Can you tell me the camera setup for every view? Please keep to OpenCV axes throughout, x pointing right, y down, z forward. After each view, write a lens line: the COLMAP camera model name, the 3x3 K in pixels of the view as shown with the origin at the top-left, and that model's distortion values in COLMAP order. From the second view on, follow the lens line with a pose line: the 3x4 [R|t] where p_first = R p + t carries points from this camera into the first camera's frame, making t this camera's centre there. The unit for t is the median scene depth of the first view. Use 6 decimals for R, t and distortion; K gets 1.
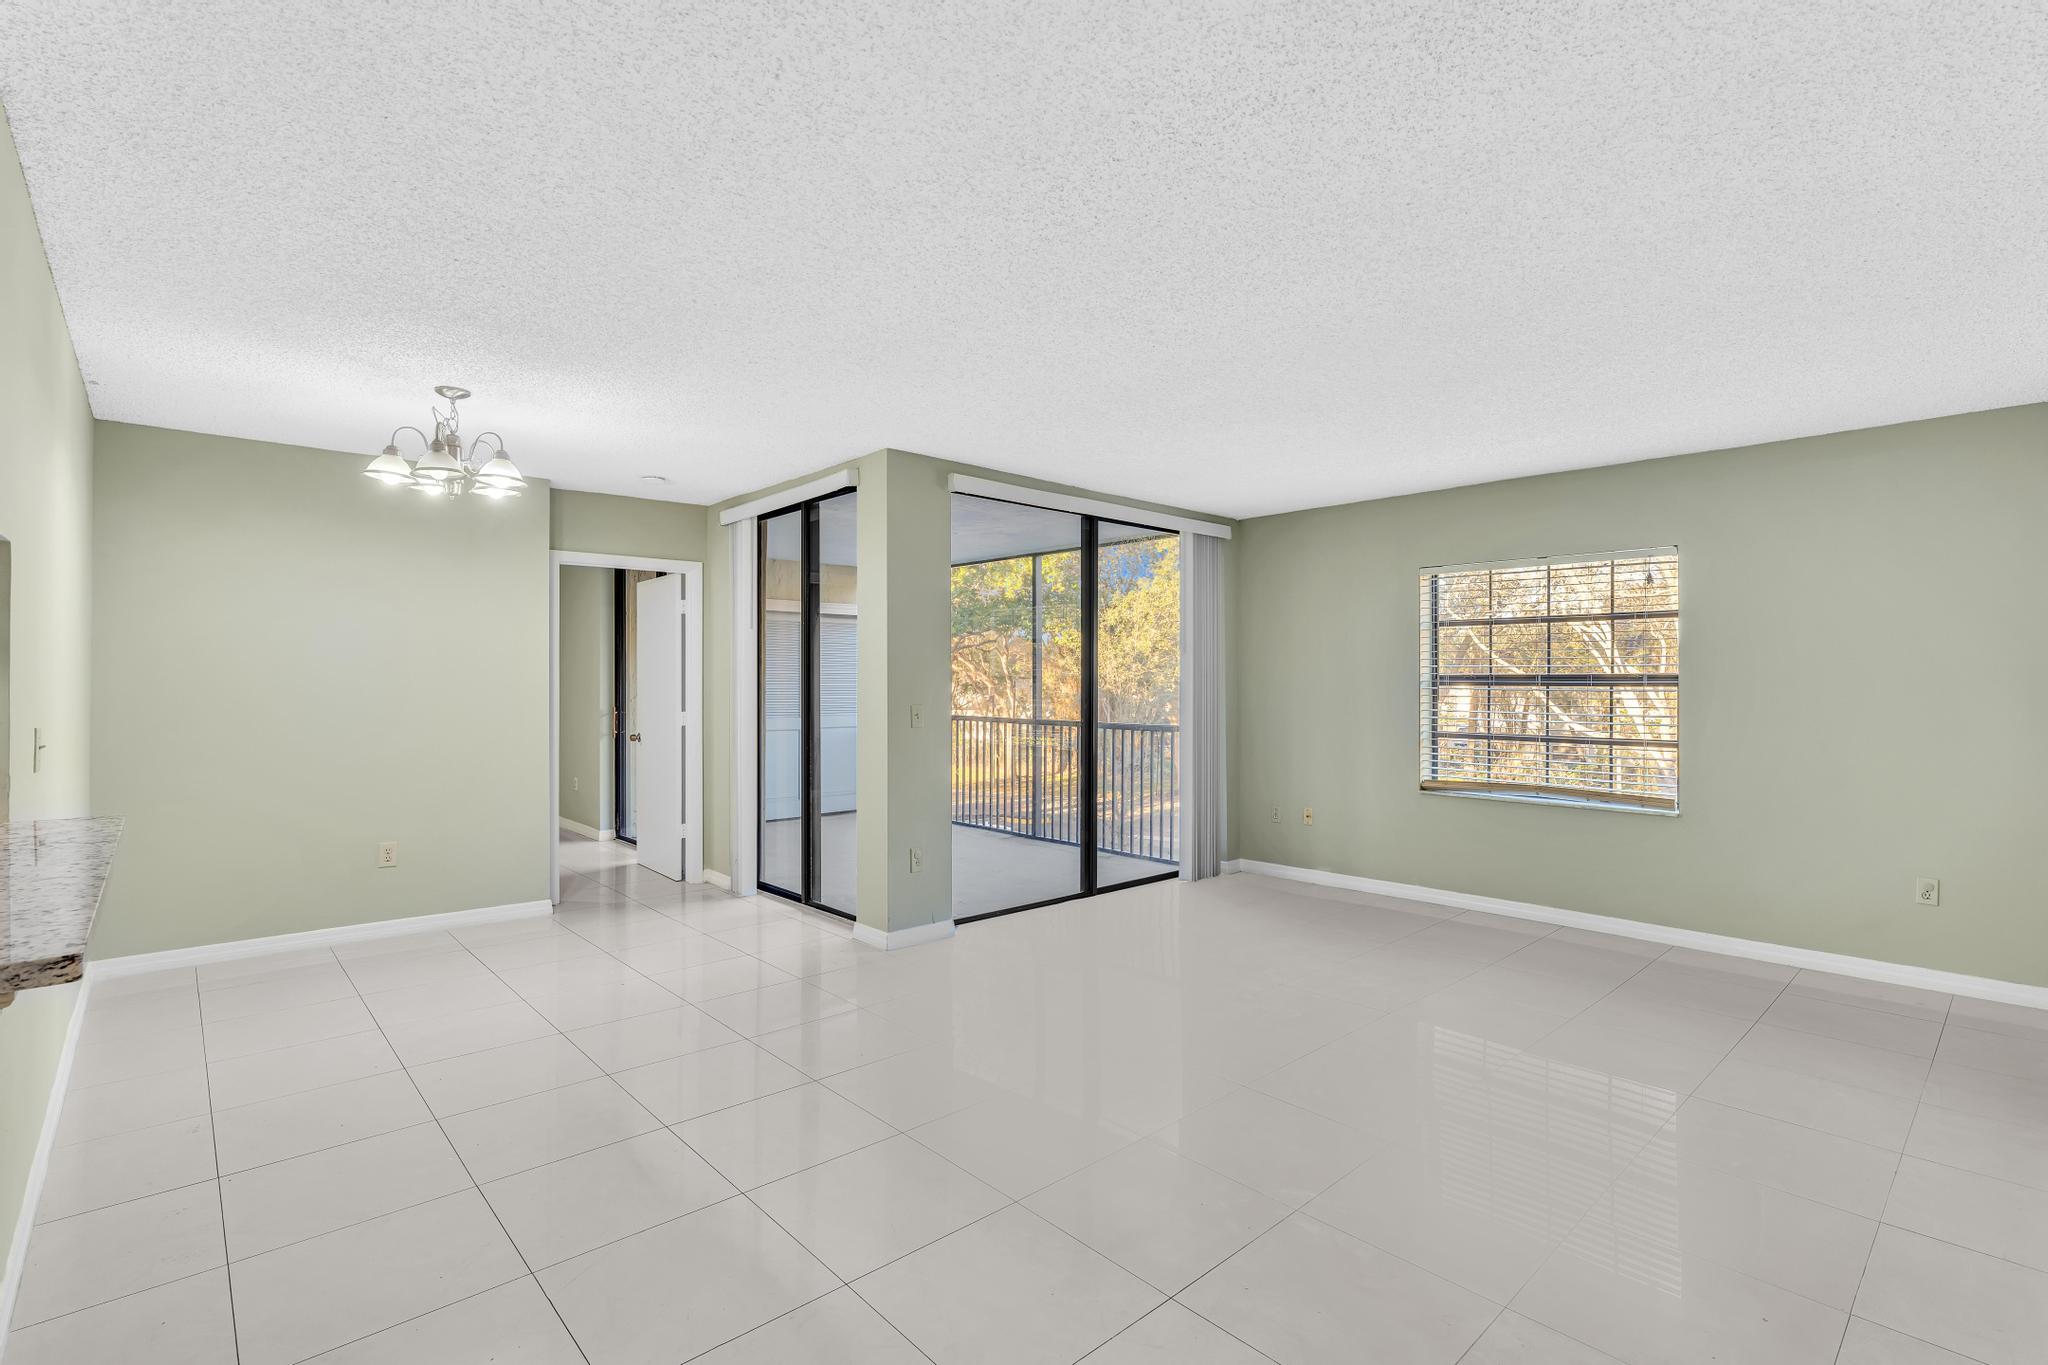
lens RADIAL K [[945.3, 0, 1019.9], [0, 945.3, 680.1], [0, 0, 1]] dist [-0.003167, -0.002414]
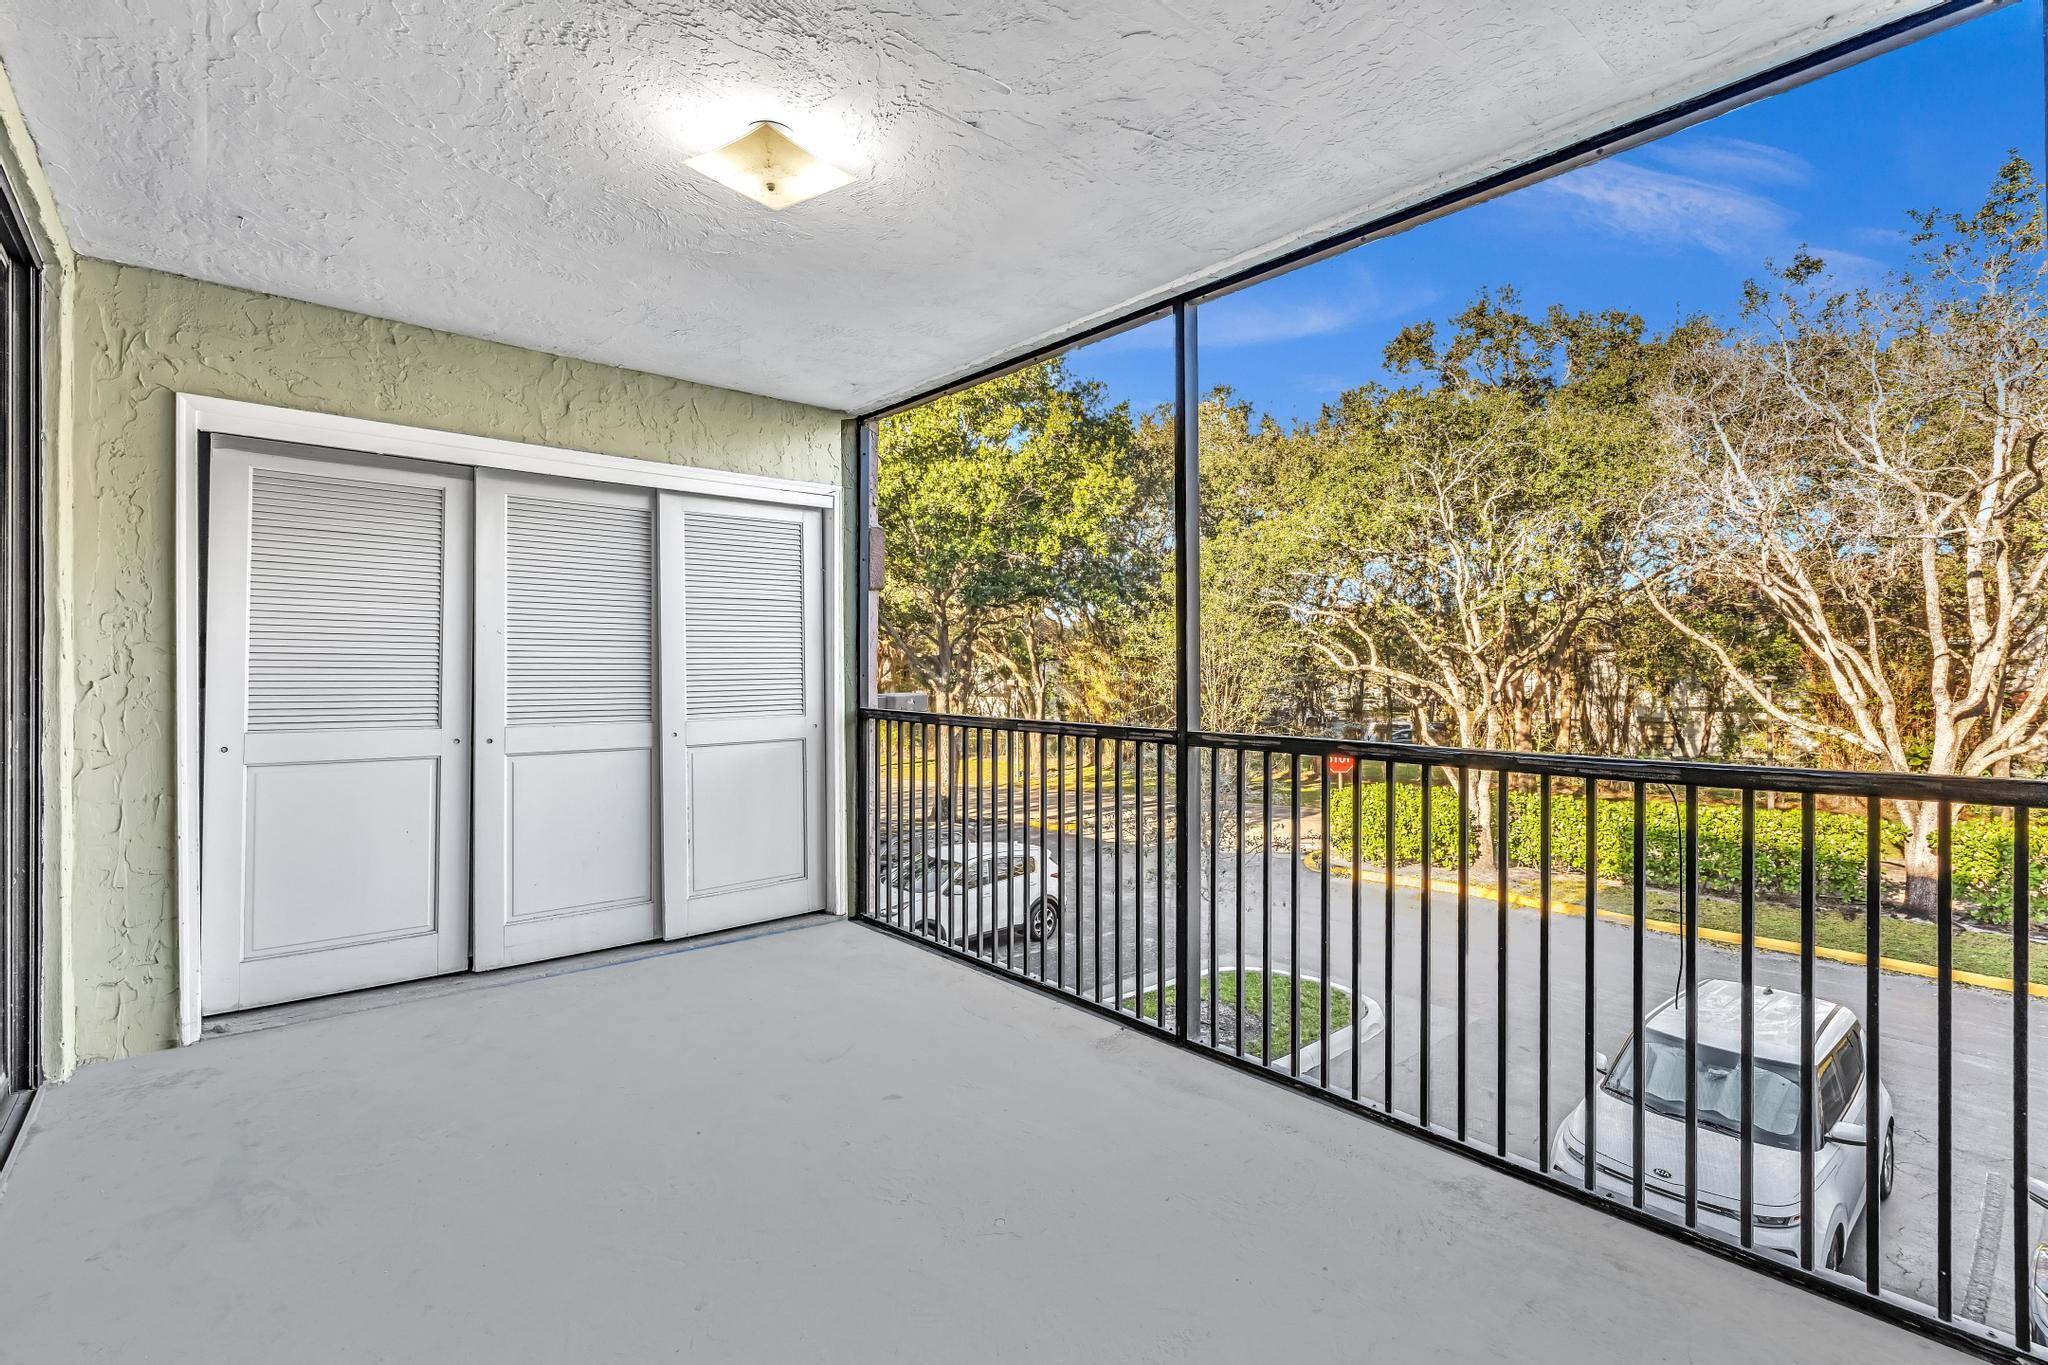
lens RADIAL K [[947.4, 0, 1010.1], [0, 947.4, 668.4], [0, 0, 1]] dist [-0.003398, 0.000298]
pose [[0.999538, -0.001993, -0.030323, -0.062539], [0.002173, 0.999980, 0.005891, 0.018790], [0.030311, -0.005955, 0.999523, 0.901481]]
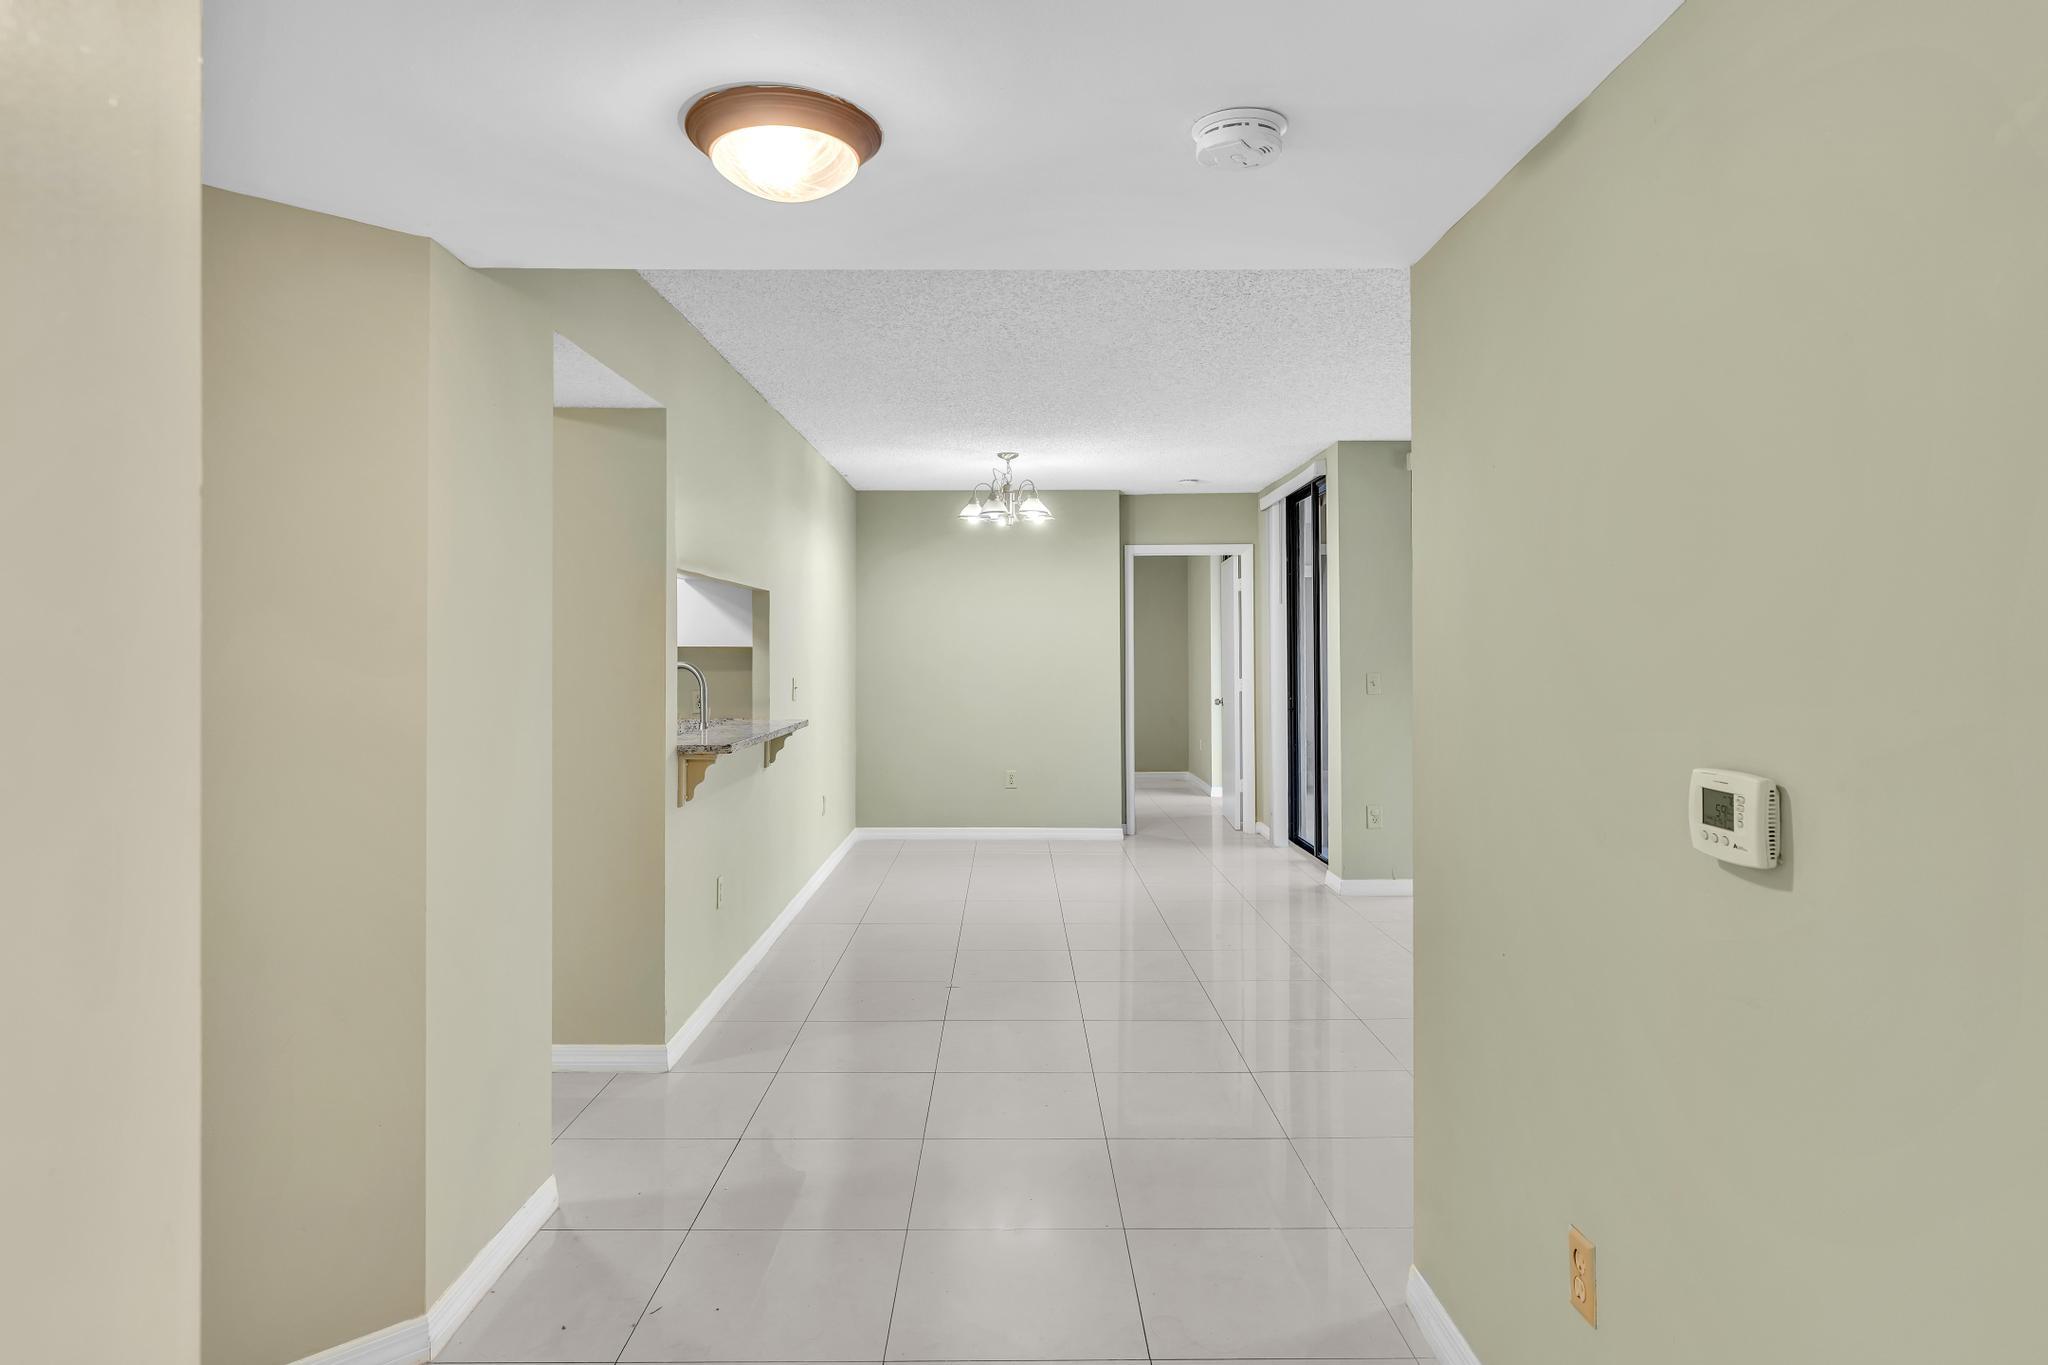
lens RADIAL K [[1147.3, 0, 1008.7], [0, 1147.3, 648.3], [0, 0, 1]] dist [0.002173, 0.000032]
pose [[0.738270, -0.006105, -0.674478, 0.387954], [0.006783, 0.999976, -0.001626, -0.002261], [0.674472, -0.003374, 0.738293, -0.202110]]
